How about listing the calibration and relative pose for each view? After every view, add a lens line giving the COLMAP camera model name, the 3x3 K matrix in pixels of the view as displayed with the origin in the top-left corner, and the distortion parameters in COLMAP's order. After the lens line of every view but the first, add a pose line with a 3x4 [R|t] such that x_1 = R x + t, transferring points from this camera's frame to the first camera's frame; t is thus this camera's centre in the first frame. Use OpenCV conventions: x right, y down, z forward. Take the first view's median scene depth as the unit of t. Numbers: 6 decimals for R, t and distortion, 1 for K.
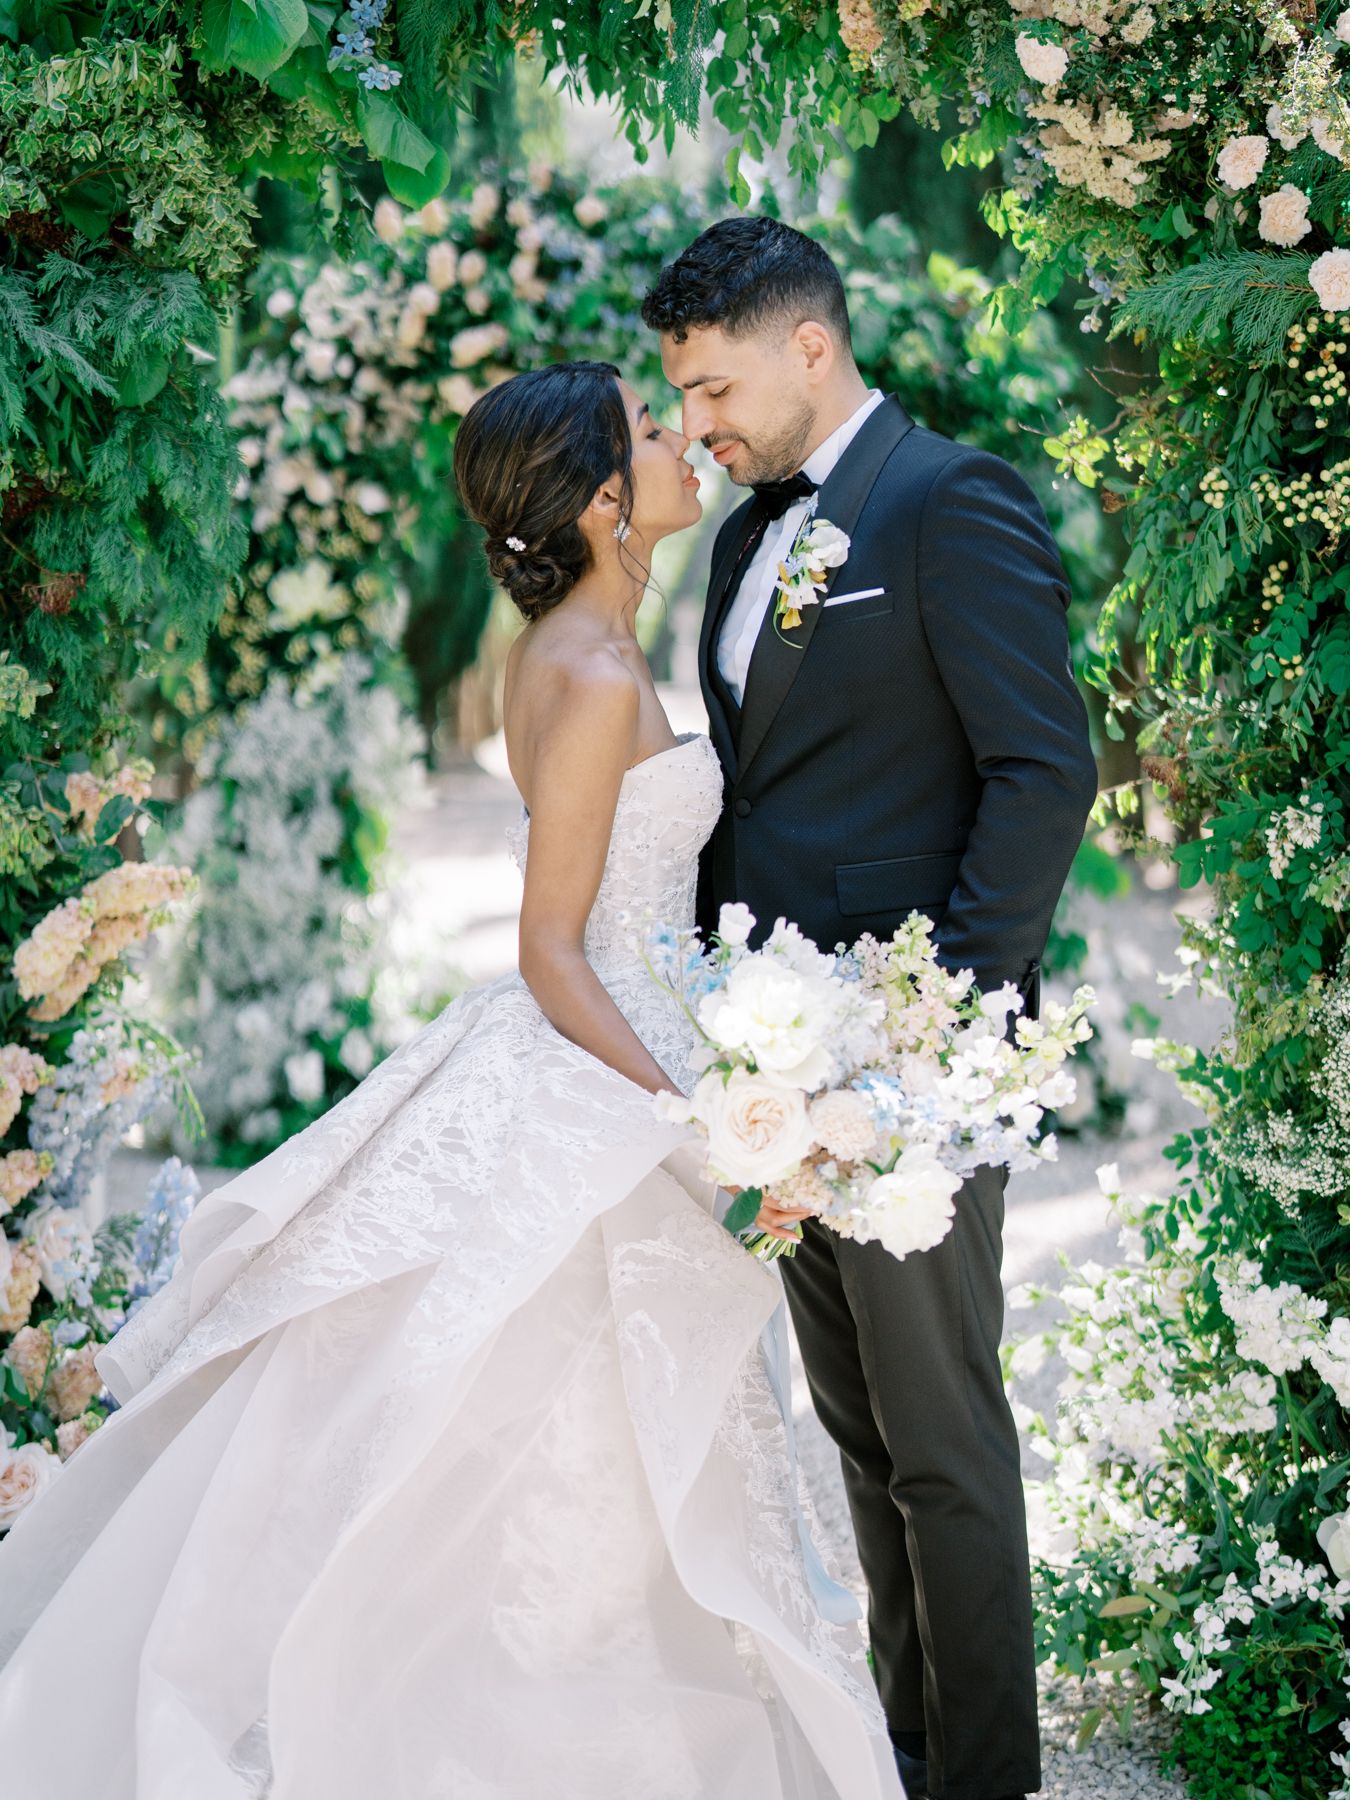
lens RADIAL K [[3212.8, 0, 675.0], [0, 3212.8, 900.0], [0, 0, 1]] dist [0.001458, -0.096761]
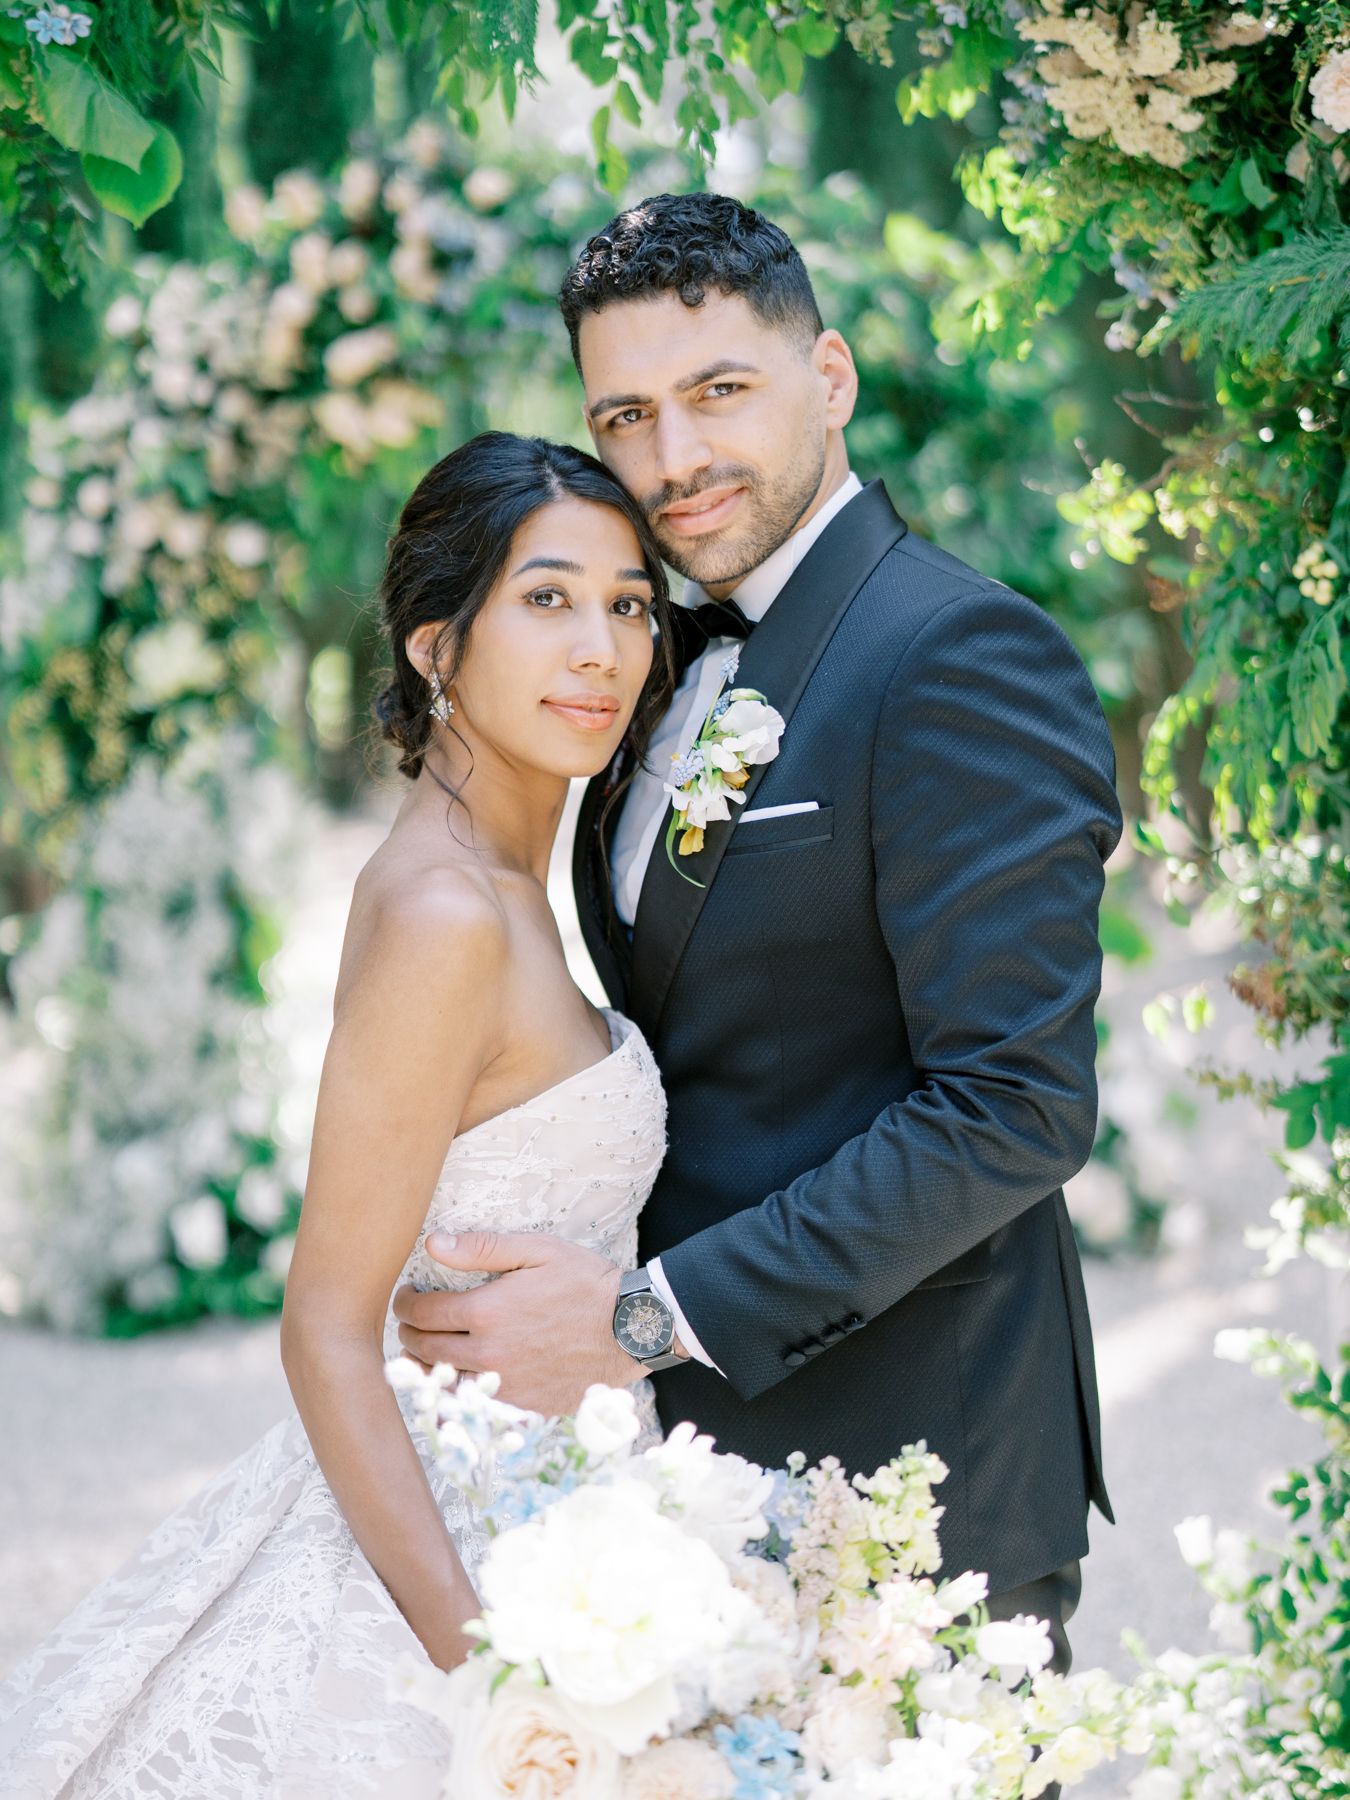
lens RADIAL K [[2835.3, 0, 675.0], [0, 2835.3, 900.0], [0, 0, 1]] dist [0.004640, 0.139680]
pose [[0.998858, -0.047001, -0.008574, 0.031732], [0.047326, 0.997965, 0.042731, -0.087325], [0.006549, -0.043088, 0.999050, 0.374673]]
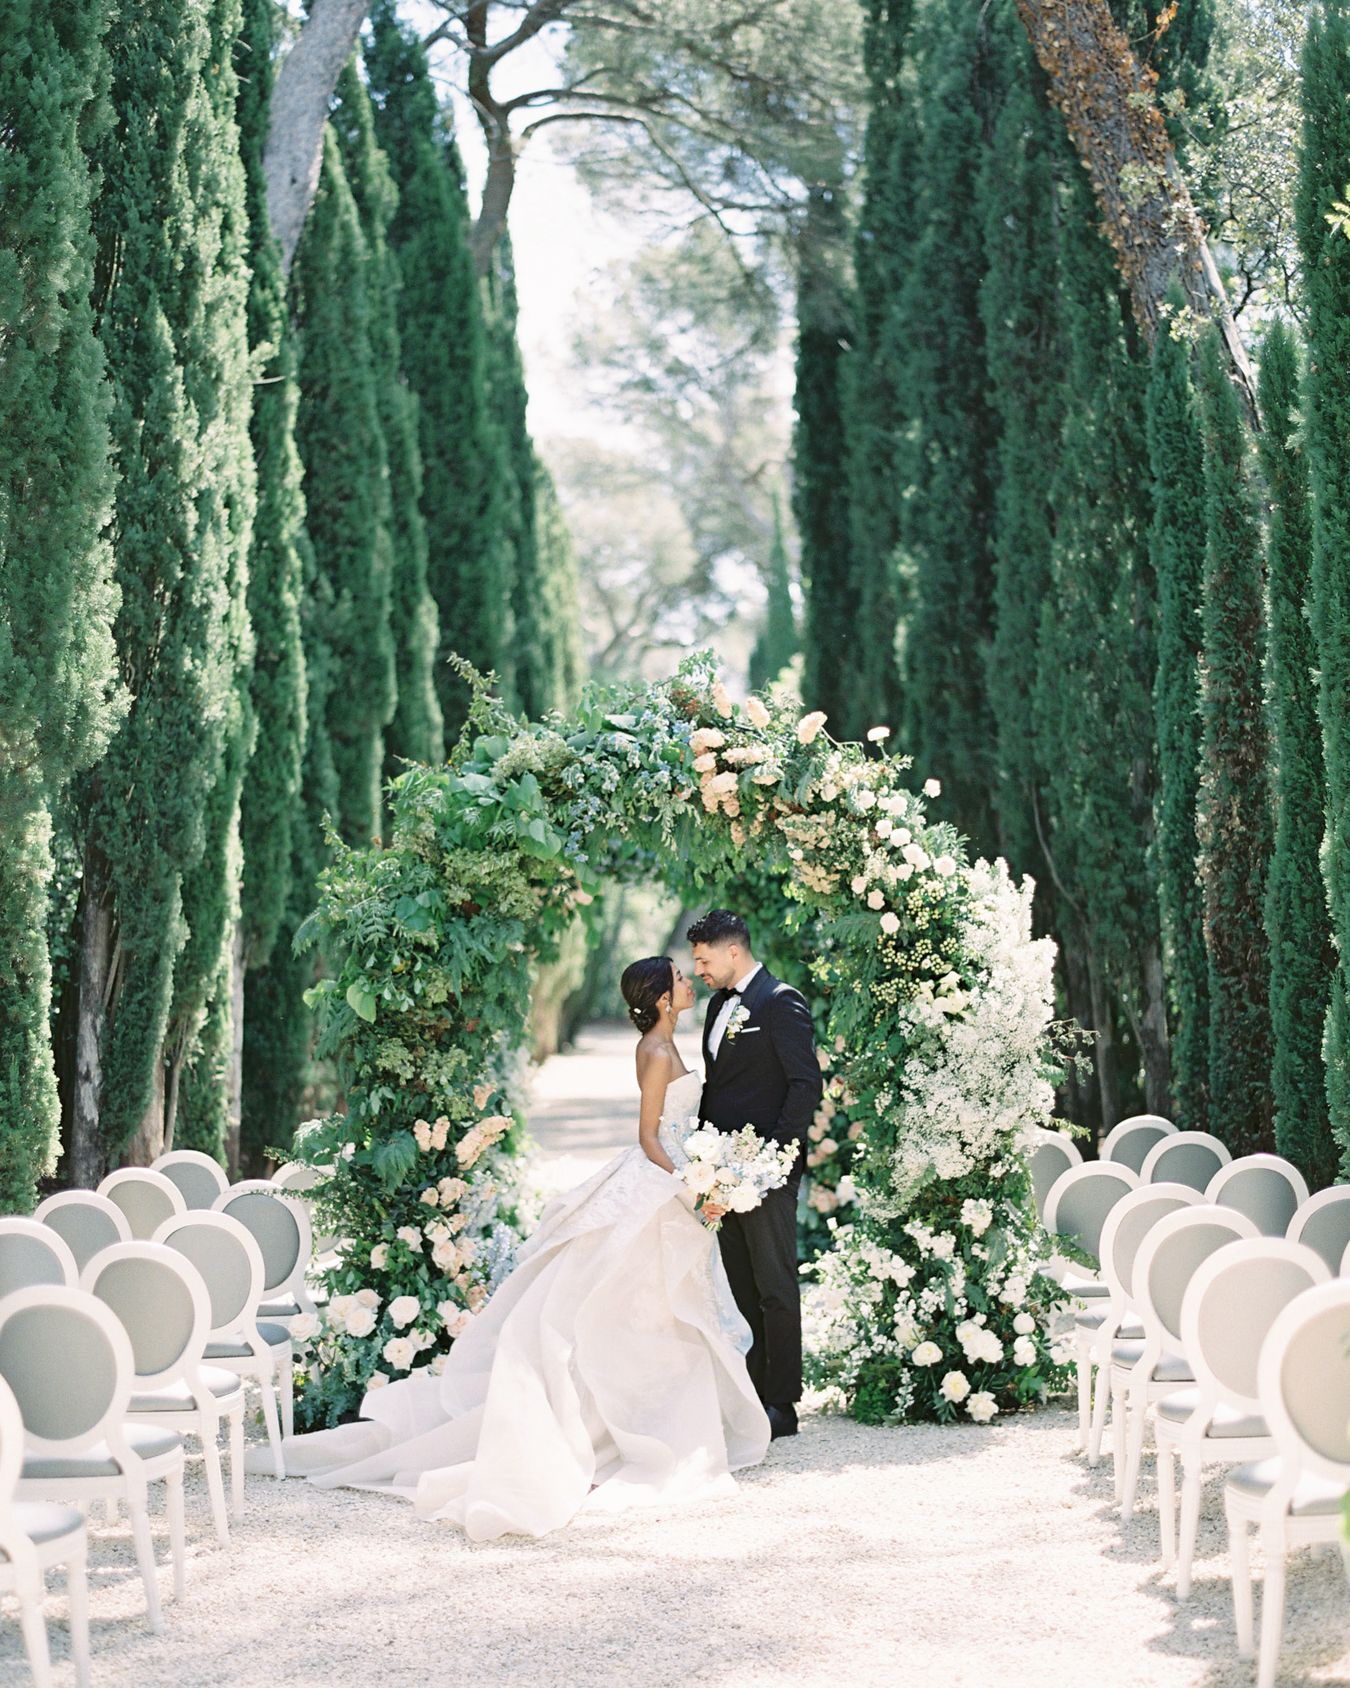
lens RADIAL K [[2886.8, 0, 675.0], [0, 2886.8, 844.0], [0, 0, 1]] dist [-0.427768, 2.432016]
pose [[0.999949, -0.009993, 0.001089, -0.004619], [0.010050, 0.991460, -0.130024, 0.085941], [0.000220, 0.130029, 0.991510, -1.647922]]
